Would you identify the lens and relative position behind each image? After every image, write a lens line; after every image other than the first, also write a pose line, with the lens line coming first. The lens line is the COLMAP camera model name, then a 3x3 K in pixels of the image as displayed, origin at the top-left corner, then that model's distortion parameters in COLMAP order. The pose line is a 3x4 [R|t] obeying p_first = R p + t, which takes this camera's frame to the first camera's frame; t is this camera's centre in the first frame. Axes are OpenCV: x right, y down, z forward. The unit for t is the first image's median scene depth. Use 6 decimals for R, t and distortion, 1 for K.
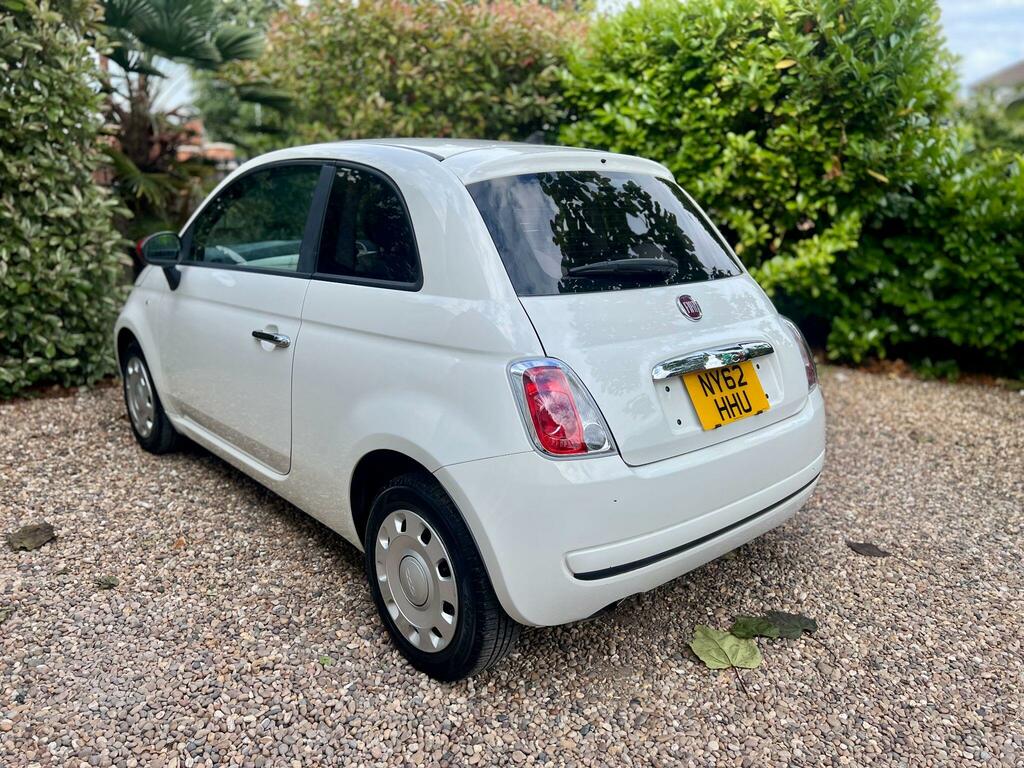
lens RADIAL K [[768.4, 0, 514.3], [0, 768.4, 391.9], [0, 0, 1]] dist [0.024062, -0.017504]
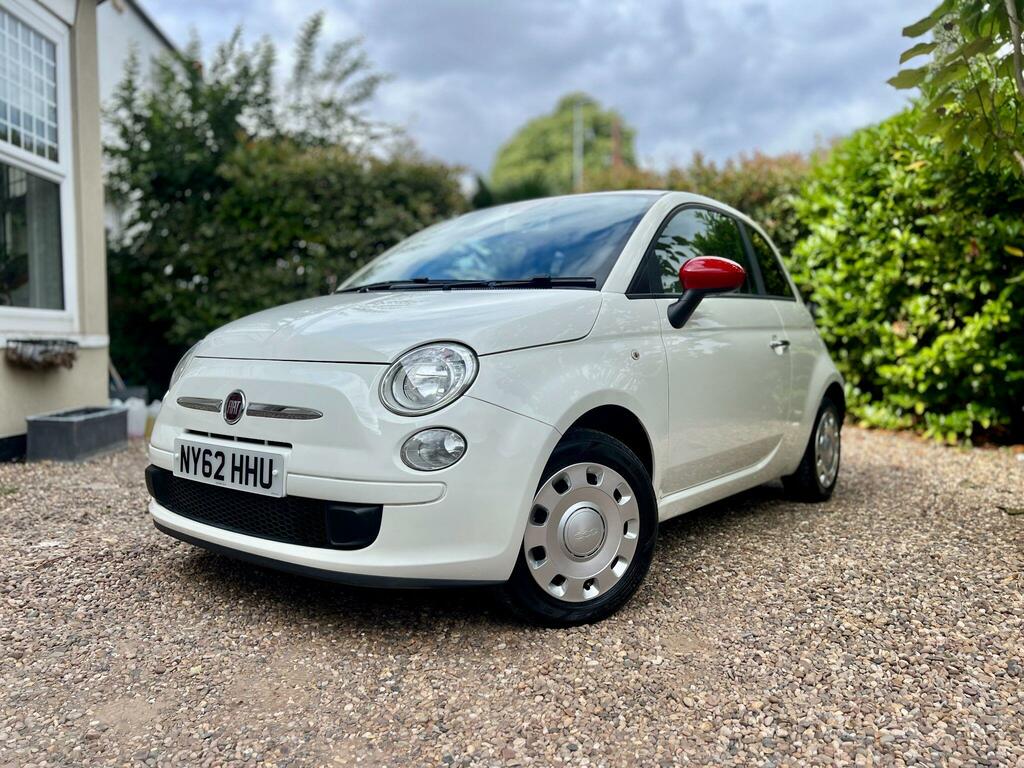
lens RADIAL K [[768.4, 0, 518.6], [0, 768.4, 390.6], [0, 0, 1]] dist [0.024062, -0.017504]
pose [[0.770700, 0.019270, -0.636906, 0.587015], [-0.149304, 0.977178, -0.151103, 0.150138], [0.619459, 0.211548, 0.755988, -0.148409]]
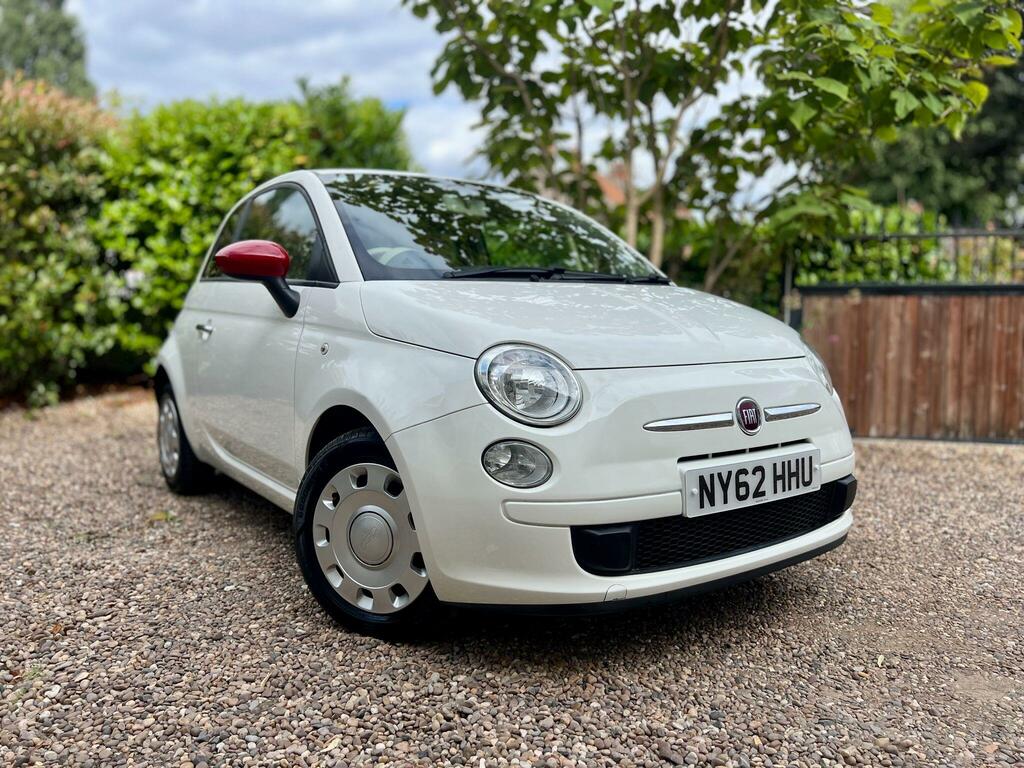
lens RADIAL K [[768.4, 0, 513.9], [0, 768.4, 389.8], [0, 0, 1]] dist [0.024062, -0.017504]
pose [[0.840509, -0.081511, 0.535632, -0.068003], [0.157975, 0.982531, -0.098374, 0.126025], [-0.518256, 0.167300, 0.838702, -0.186157]]
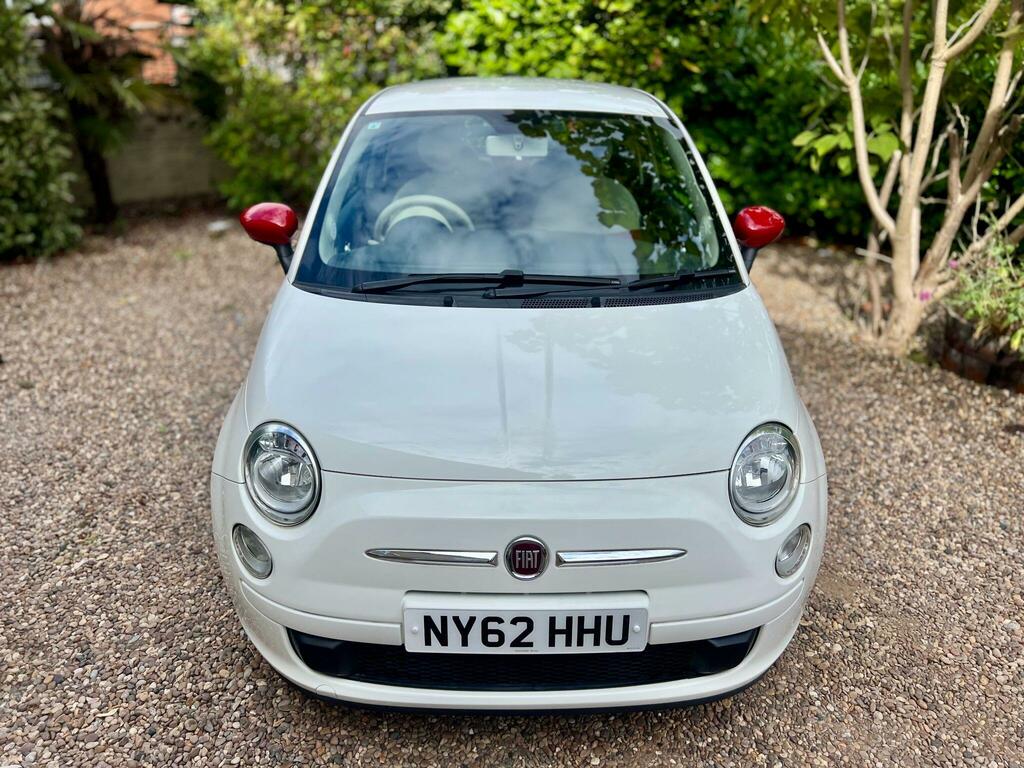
lens RADIAL K [[768.4, 0, 516.8], [0, 768.4, 380.3], [0, 0, 1]] dist [0.024062, -0.017504]
pose [[0.999421, -0.008456, -0.032944, 0.226598], [0.013562, 0.987345, 0.158006, 0.002385], [0.031190, -0.158361, 0.986888, -0.225155]]
